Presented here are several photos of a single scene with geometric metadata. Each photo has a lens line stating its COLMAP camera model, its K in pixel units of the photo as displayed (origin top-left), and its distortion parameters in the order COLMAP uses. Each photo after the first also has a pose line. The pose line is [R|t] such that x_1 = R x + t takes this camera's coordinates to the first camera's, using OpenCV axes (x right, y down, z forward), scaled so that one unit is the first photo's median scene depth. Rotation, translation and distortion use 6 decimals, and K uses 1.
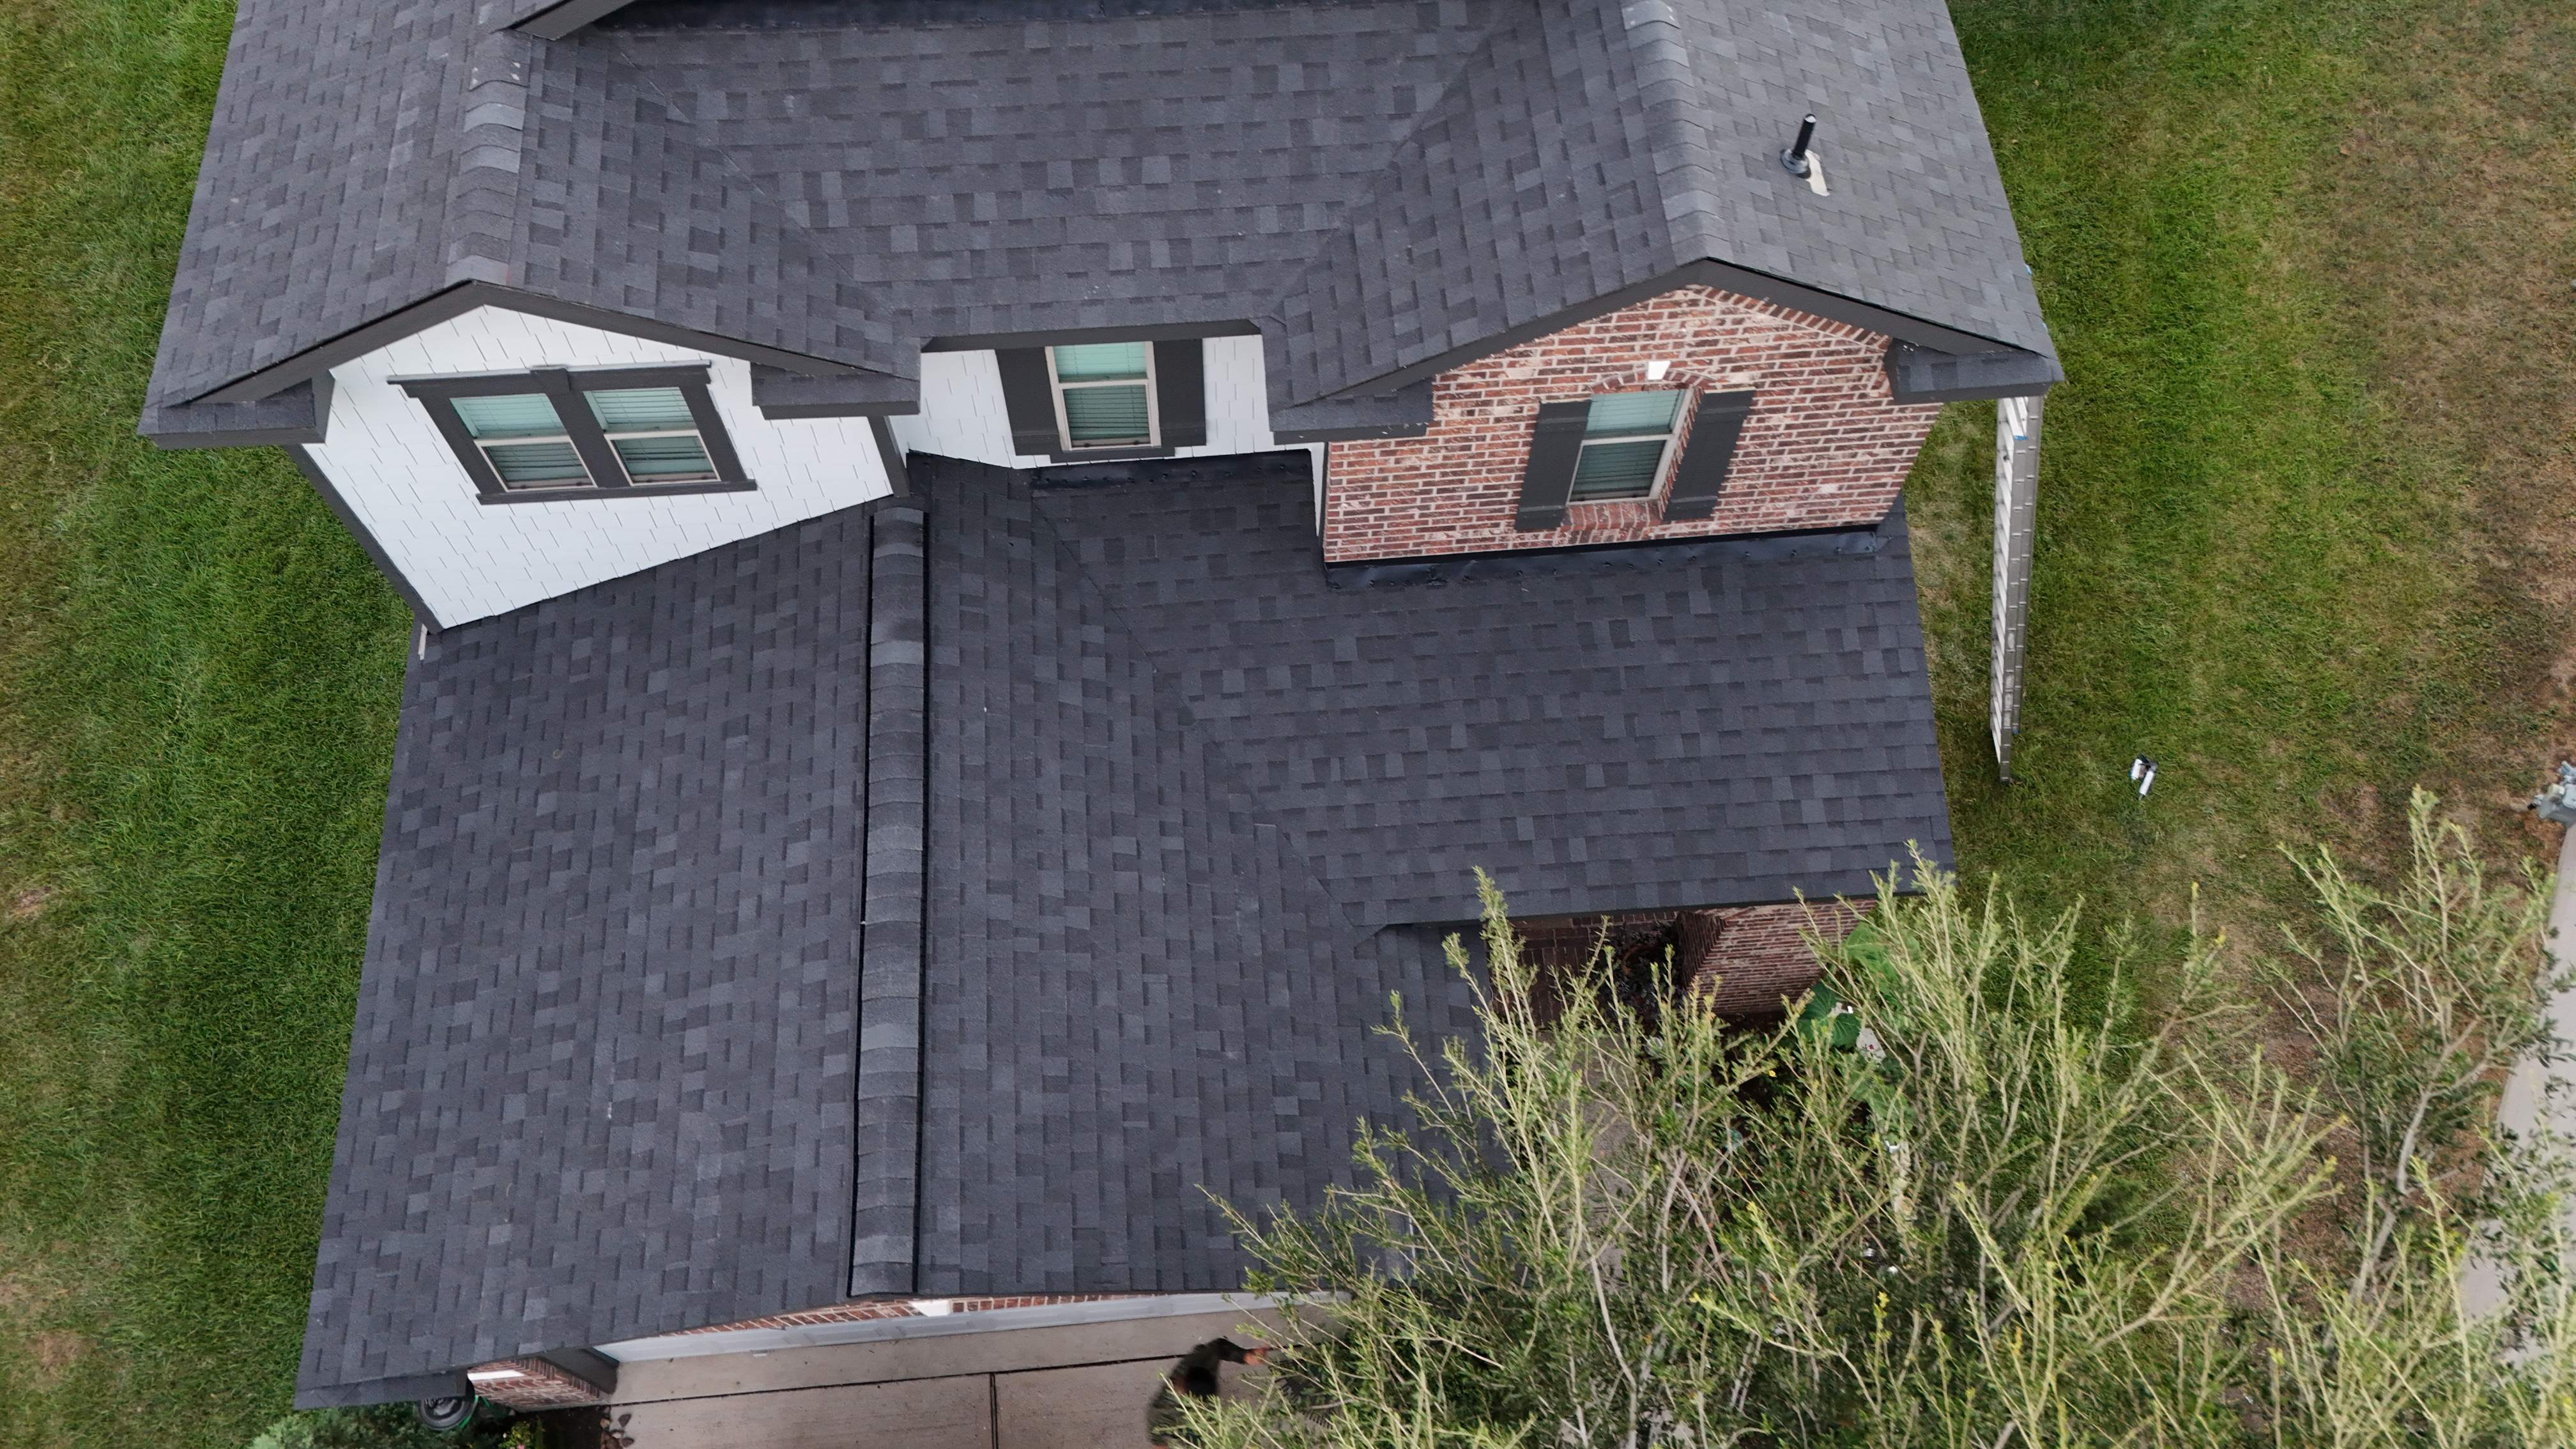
lens RADIAL K [[1902.3, 0, 1288.0], [0, 1902.3, 724.5], [0, 0, 1]] dist [0.055837, -0.045425]
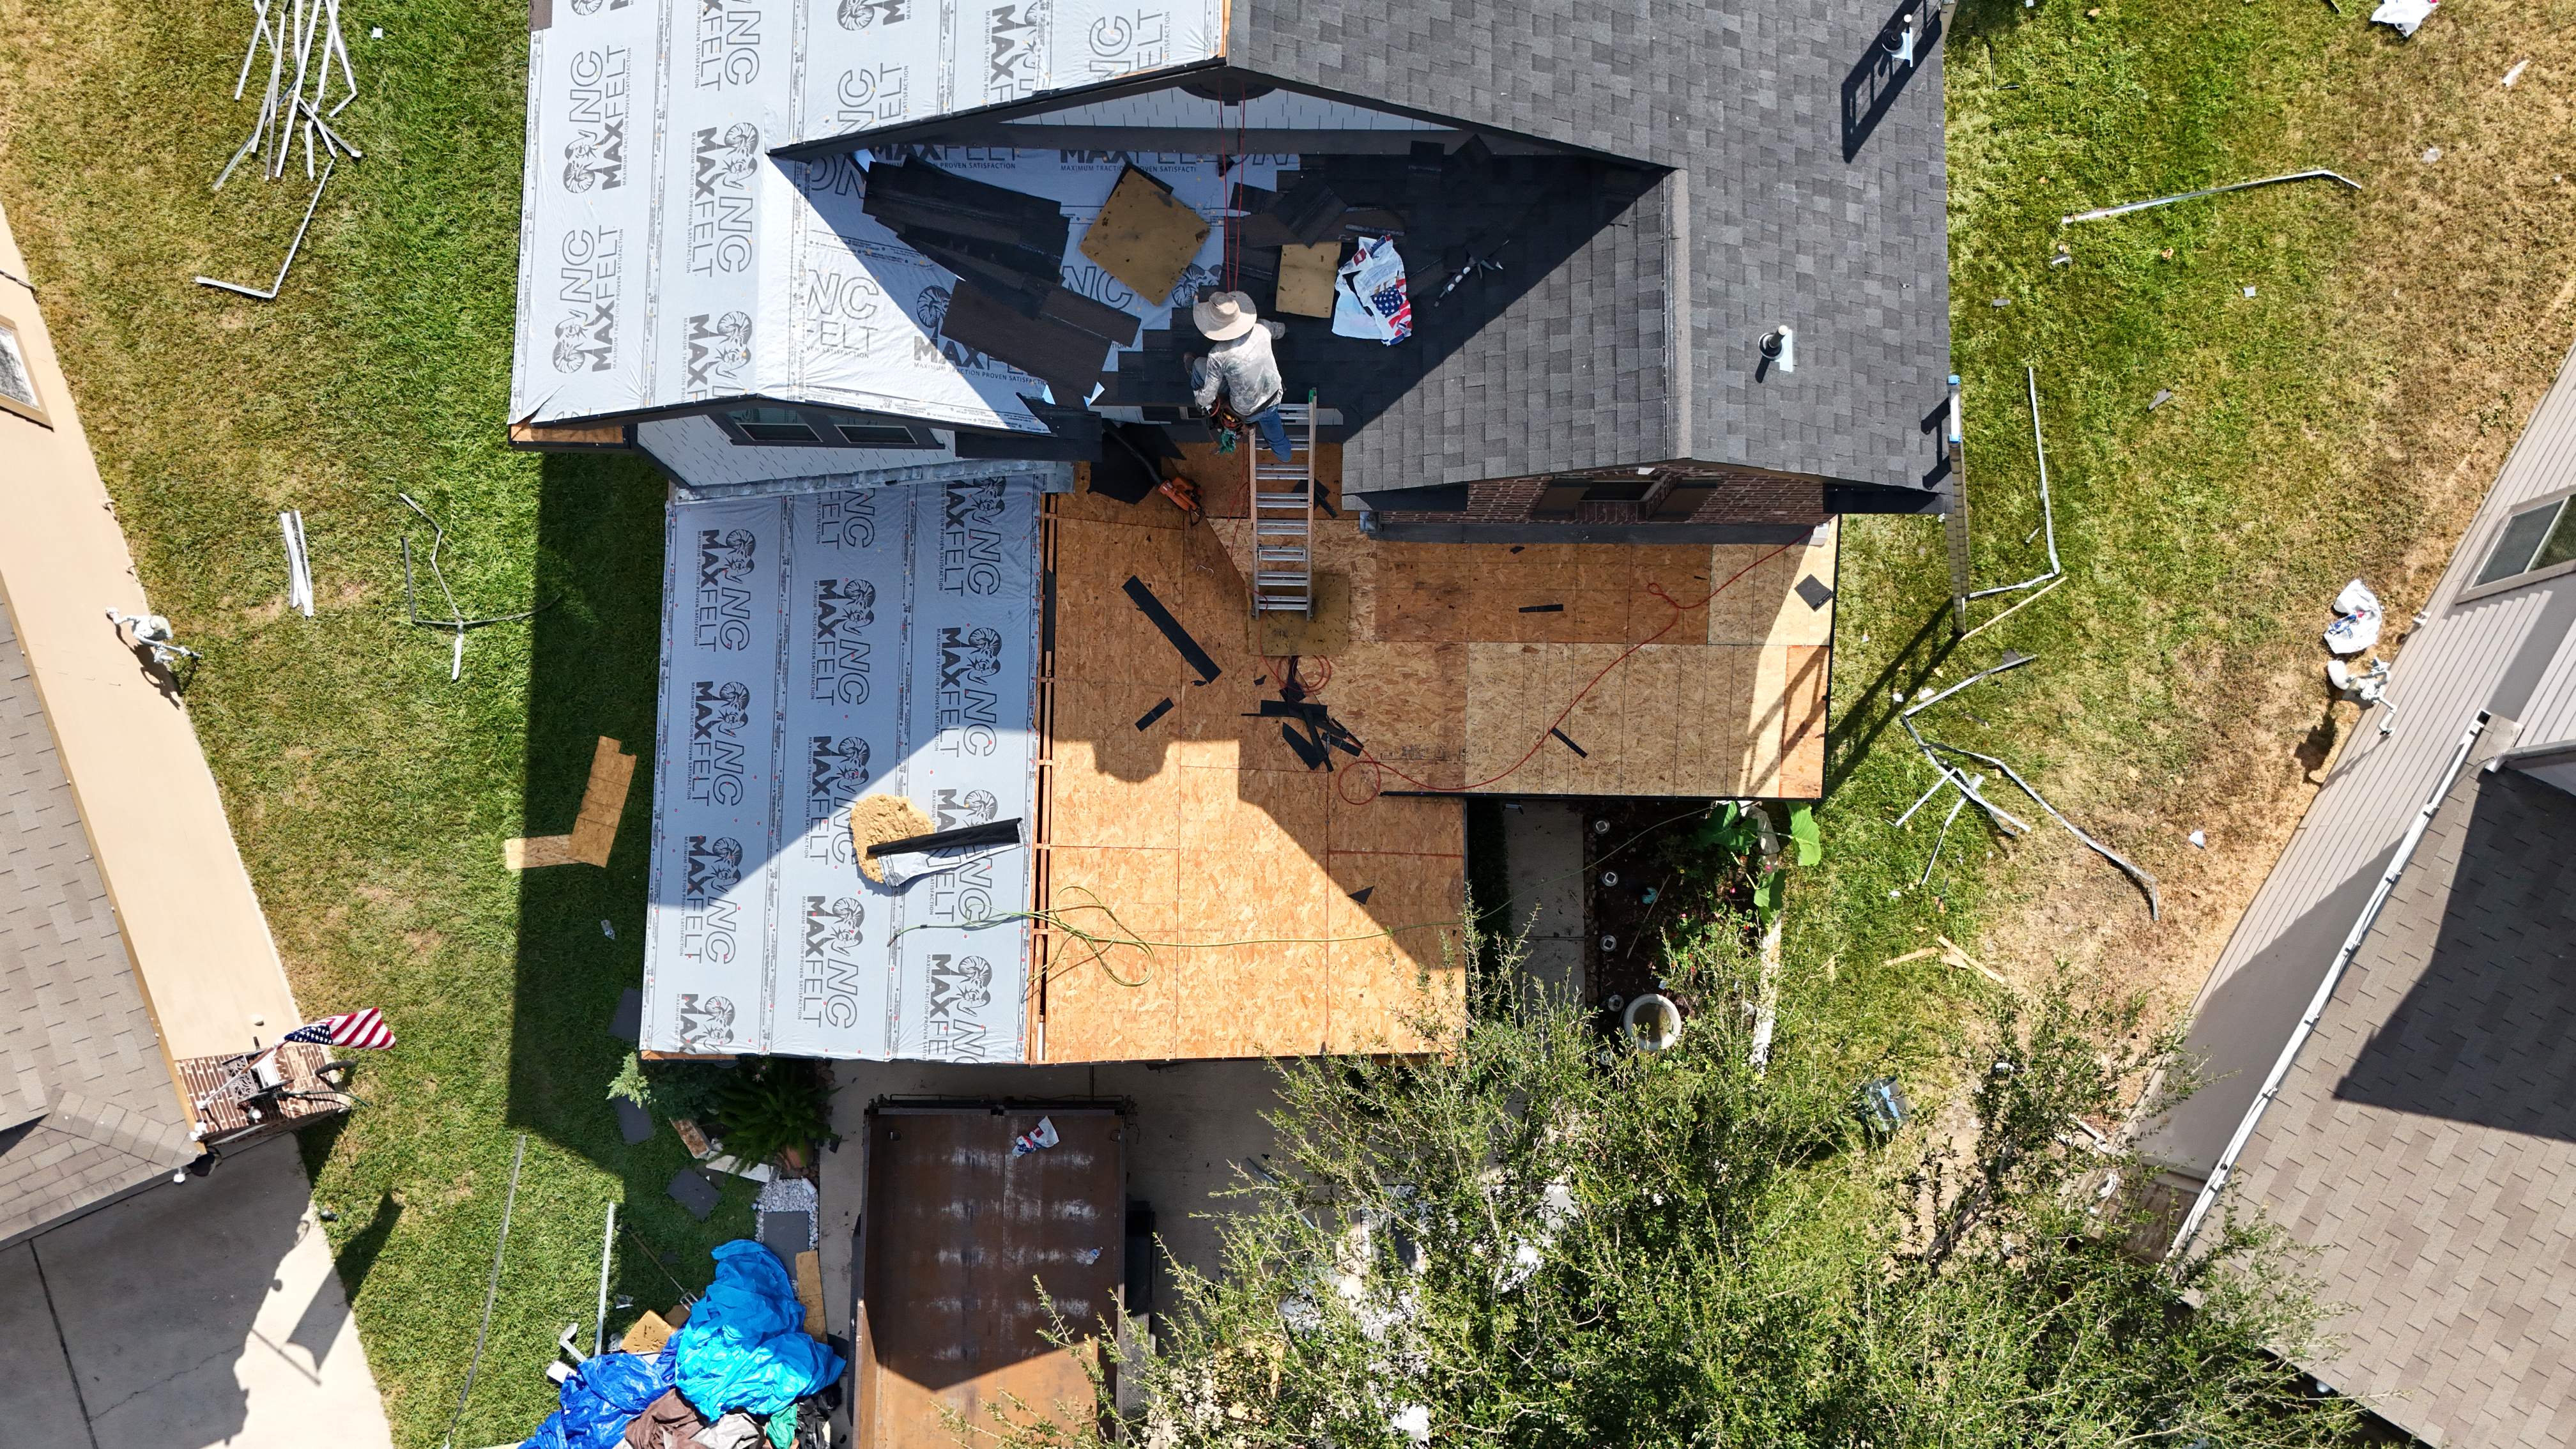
lens RADIAL K [[1887.9, 0, 1288.0], [0, 1887.9, 724.5], [0, 0, 1]] dist [0.075401, -0.070938]
pose [[0.996020, 0.088554, -0.010091, -0.019813], [-0.079562, 0.934434, 0.347136, -0.449210], [0.040169, -0.344951, 0.937761, -0.274844]]
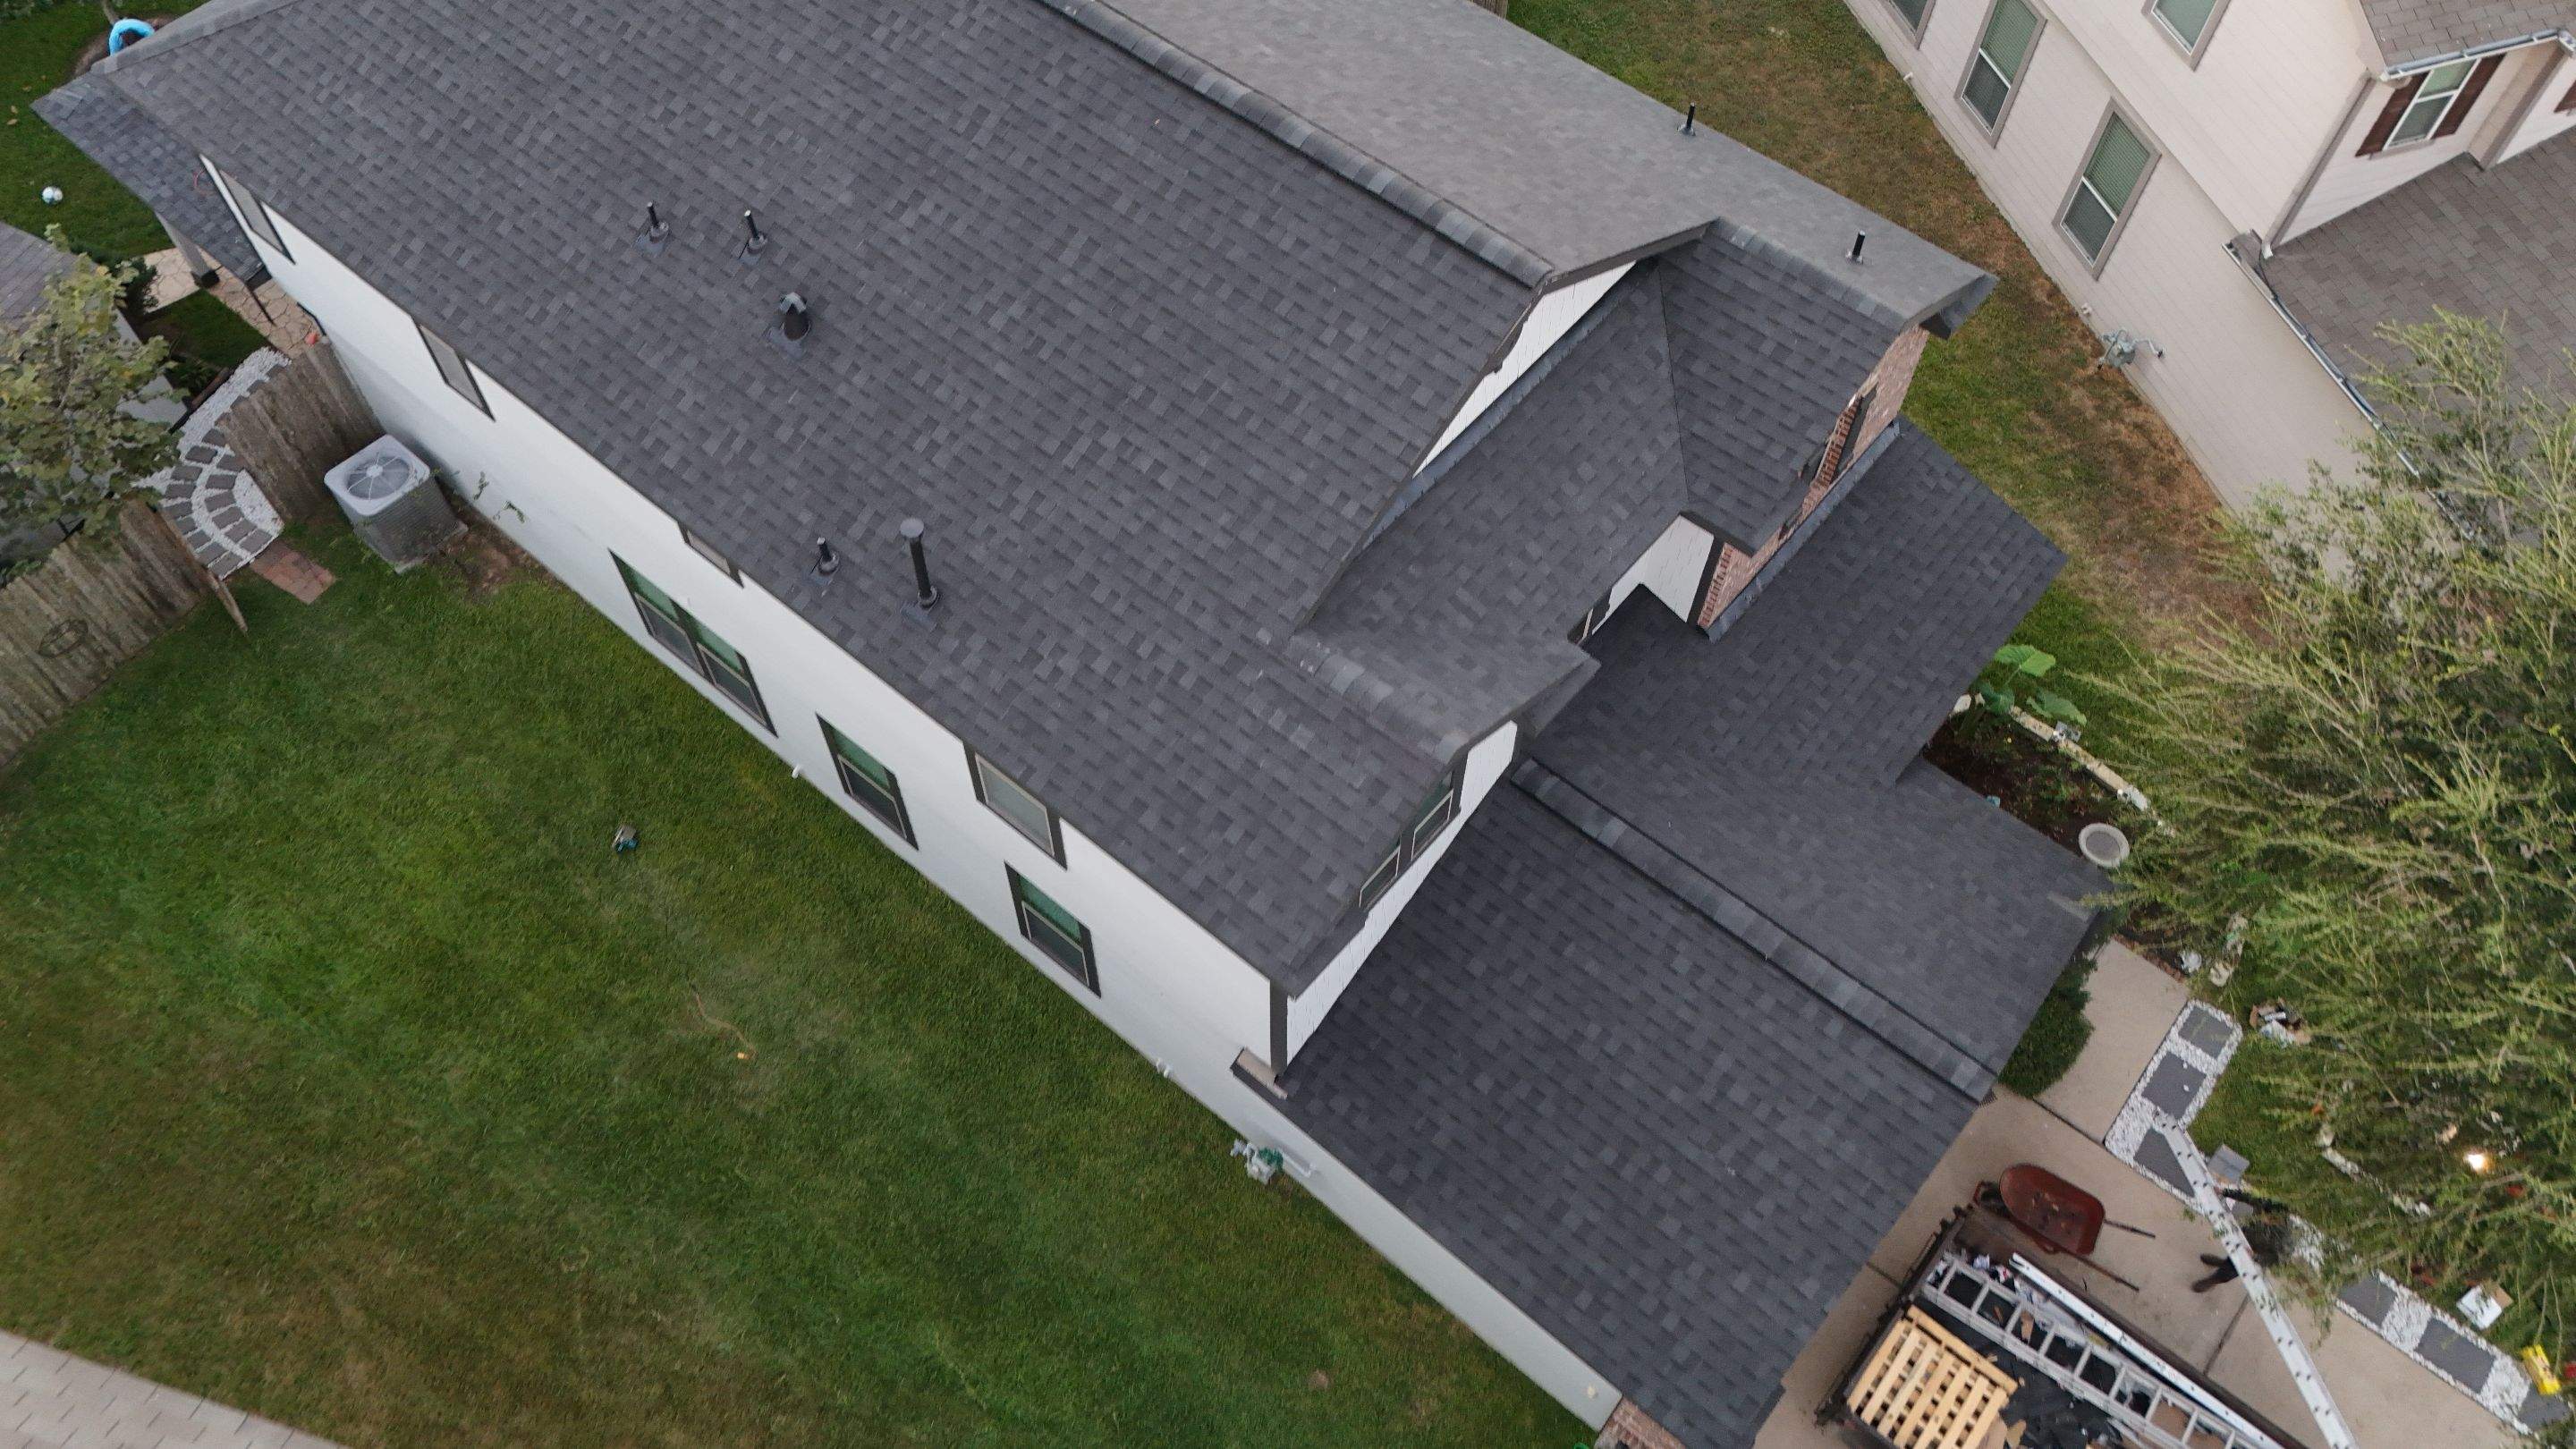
lens RADIAL K [[1875.9, 0, 1288.0], [0, 1875.9, 724.5], [0, 0, 1]] dist [0.088437, -0.088971]
pose [[0.699753, -0.602850, 0.383298, -0.952991], [0.635533, 0.770362, 0.051386, -0.360355], [-0.326256, 0.207641, 0.922194, -0.315694]]
